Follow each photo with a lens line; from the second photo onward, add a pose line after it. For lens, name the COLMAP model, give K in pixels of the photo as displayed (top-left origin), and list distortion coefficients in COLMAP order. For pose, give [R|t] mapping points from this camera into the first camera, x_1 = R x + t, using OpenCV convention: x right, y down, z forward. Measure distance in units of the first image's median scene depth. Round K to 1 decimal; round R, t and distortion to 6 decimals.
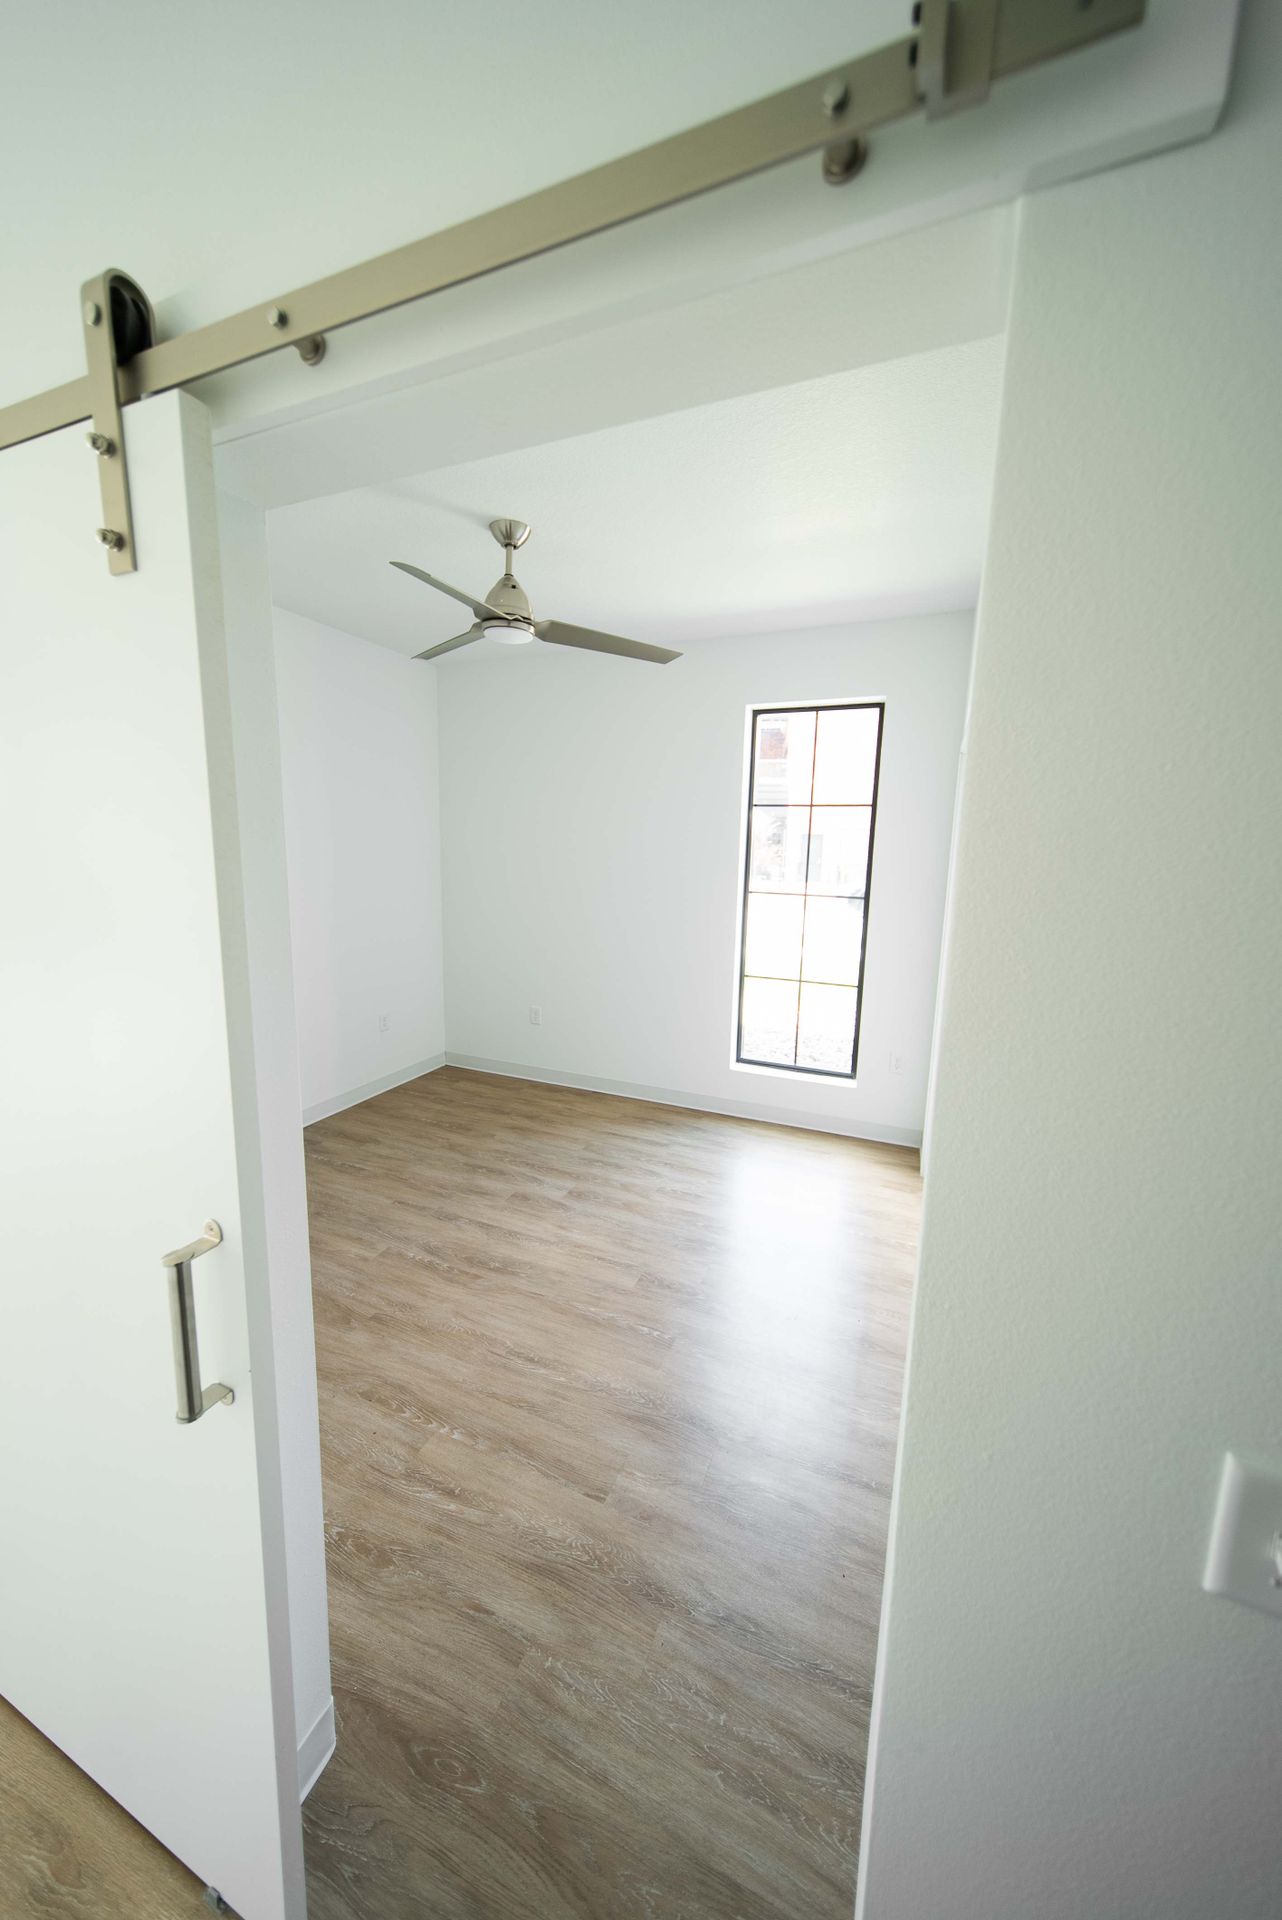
lens RADIAL K [[699.5, 0, 641.0], [0, 699.5, 960.0], [0, 0, 1]] dist [0.008090, -0.000104]
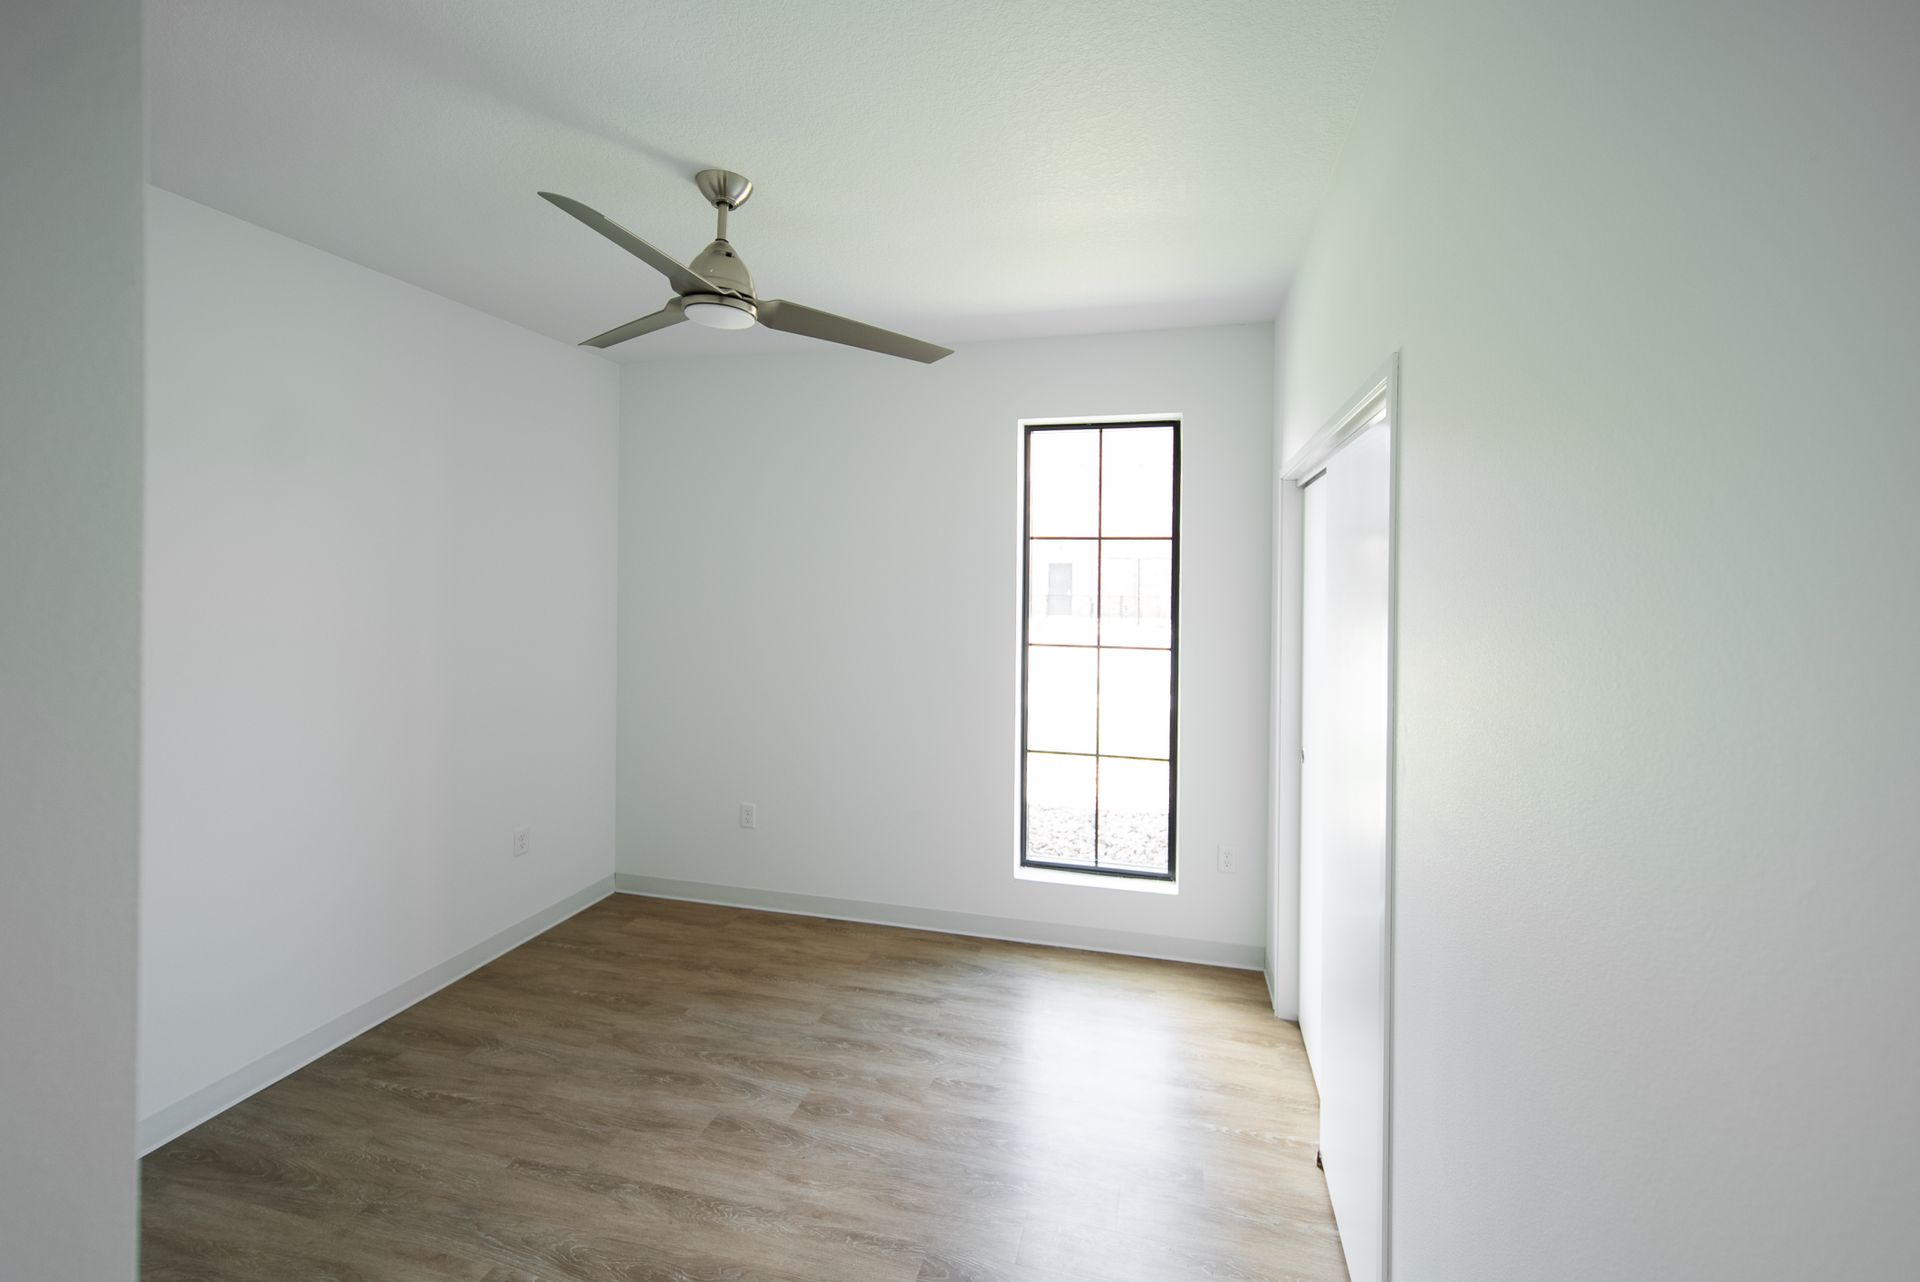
lens RADIAL K [[758.6, 0, 996.5], [0, 758.6, 583.2], [0, 0, 1]] dist [0.009955, -0.000056]
pose [[0.984097, -0.012416, 0.177200, -0.037944], [0.037915, 0.989248, -0.141248, -0.049193], [-0.173541, 0.145720, 0.973986, 0.166262]]
